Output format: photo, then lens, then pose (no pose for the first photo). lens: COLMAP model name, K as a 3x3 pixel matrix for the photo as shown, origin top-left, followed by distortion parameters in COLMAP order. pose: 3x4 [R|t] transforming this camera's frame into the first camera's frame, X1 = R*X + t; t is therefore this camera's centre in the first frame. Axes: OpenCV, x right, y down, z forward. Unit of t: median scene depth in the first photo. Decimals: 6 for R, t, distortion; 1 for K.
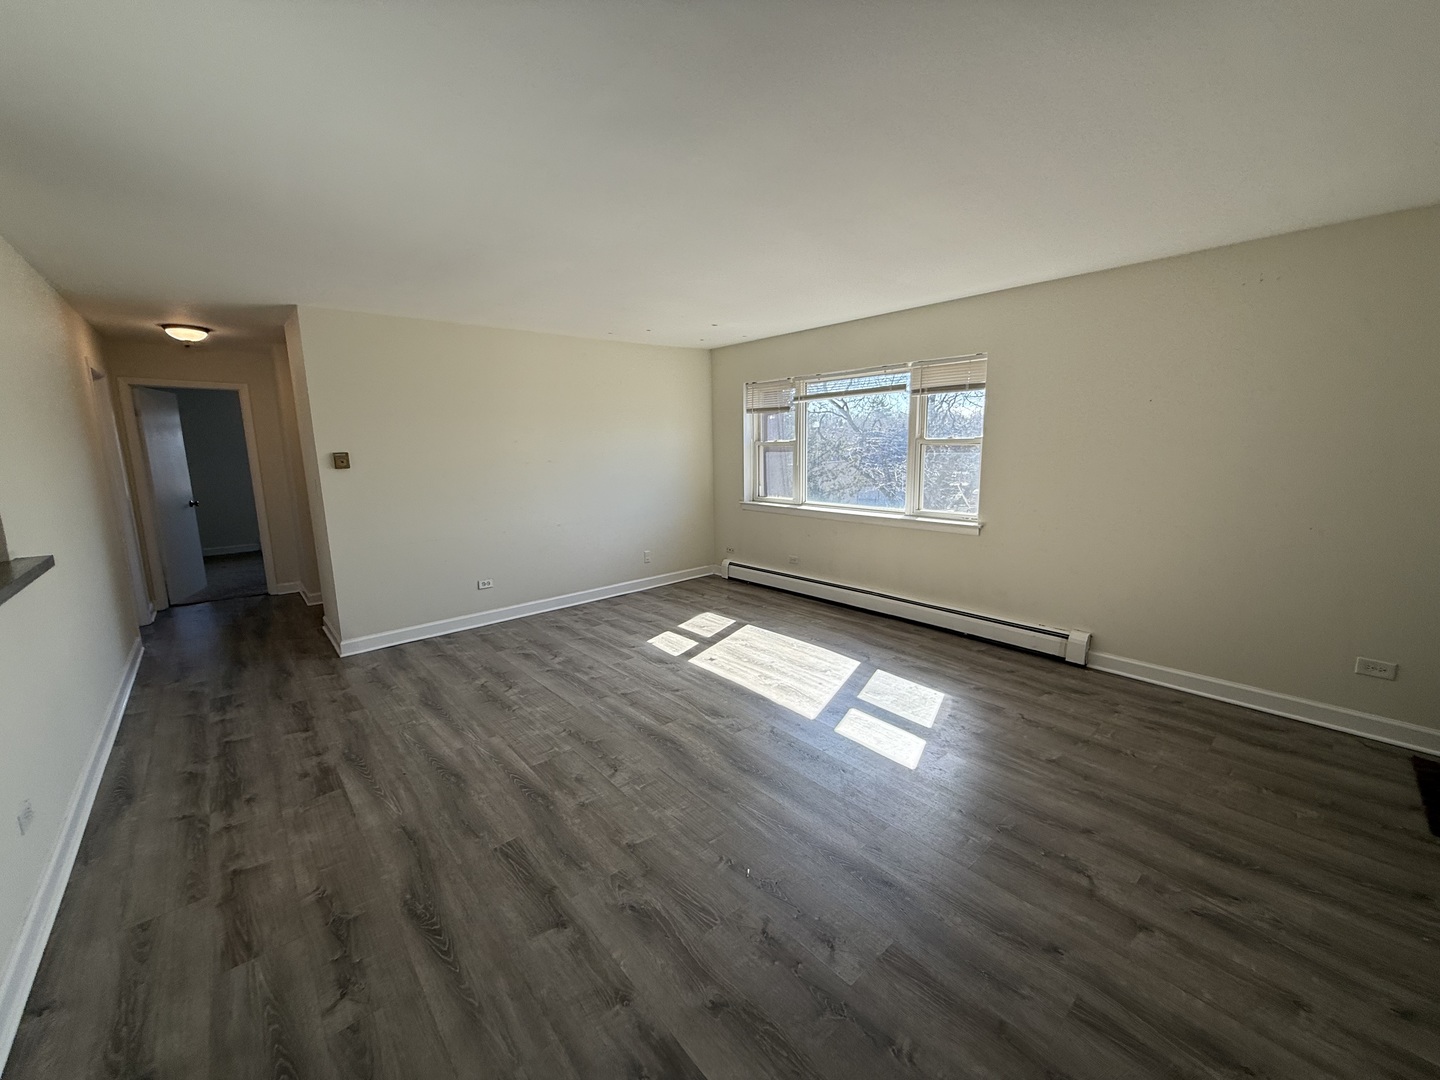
lens RADIAL K [[573.3, 0, 723.4], [0, 573.3, 536.9], [0, 0, 1]] dist [-0.001790, 0.000659]
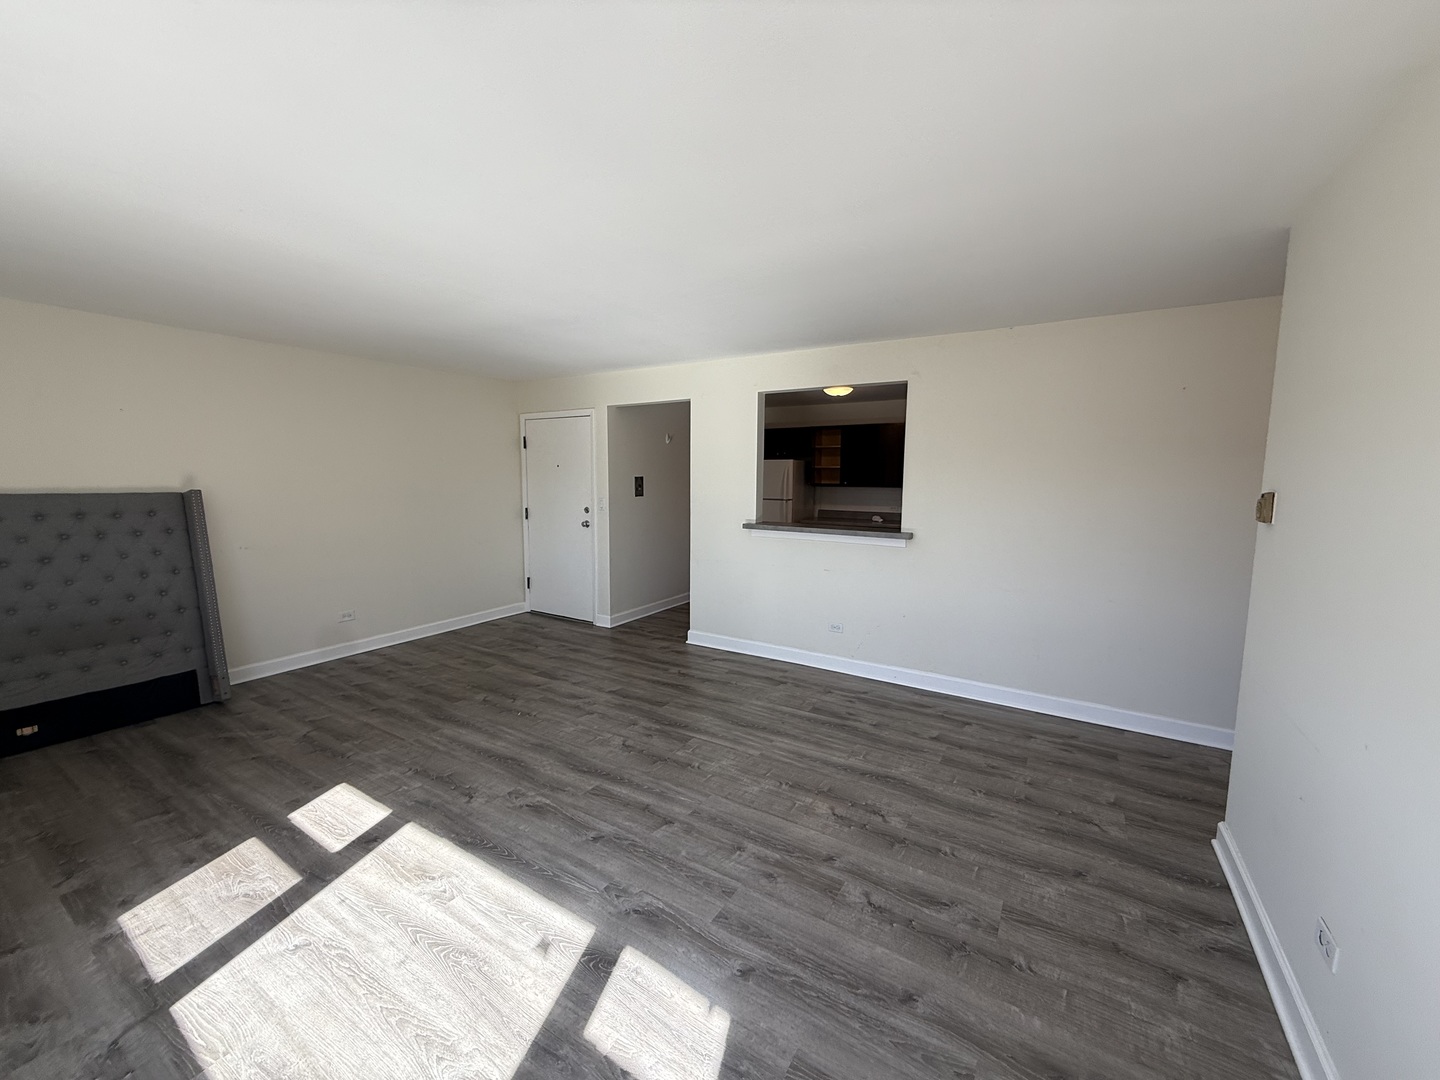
lens RADIAL K [[573.3, 0, 720.0], [0, 573.3, 540.1], [0, 0, 1]] dist [-0.001790, 0.000659]
pose [[-0.959207, 0.039307, -0.279959, -0.043313], [-0.040557, 0.960911, 0.273871, -0.250314], [0.279781, 0.274053, -0.920118, 1.474433]]
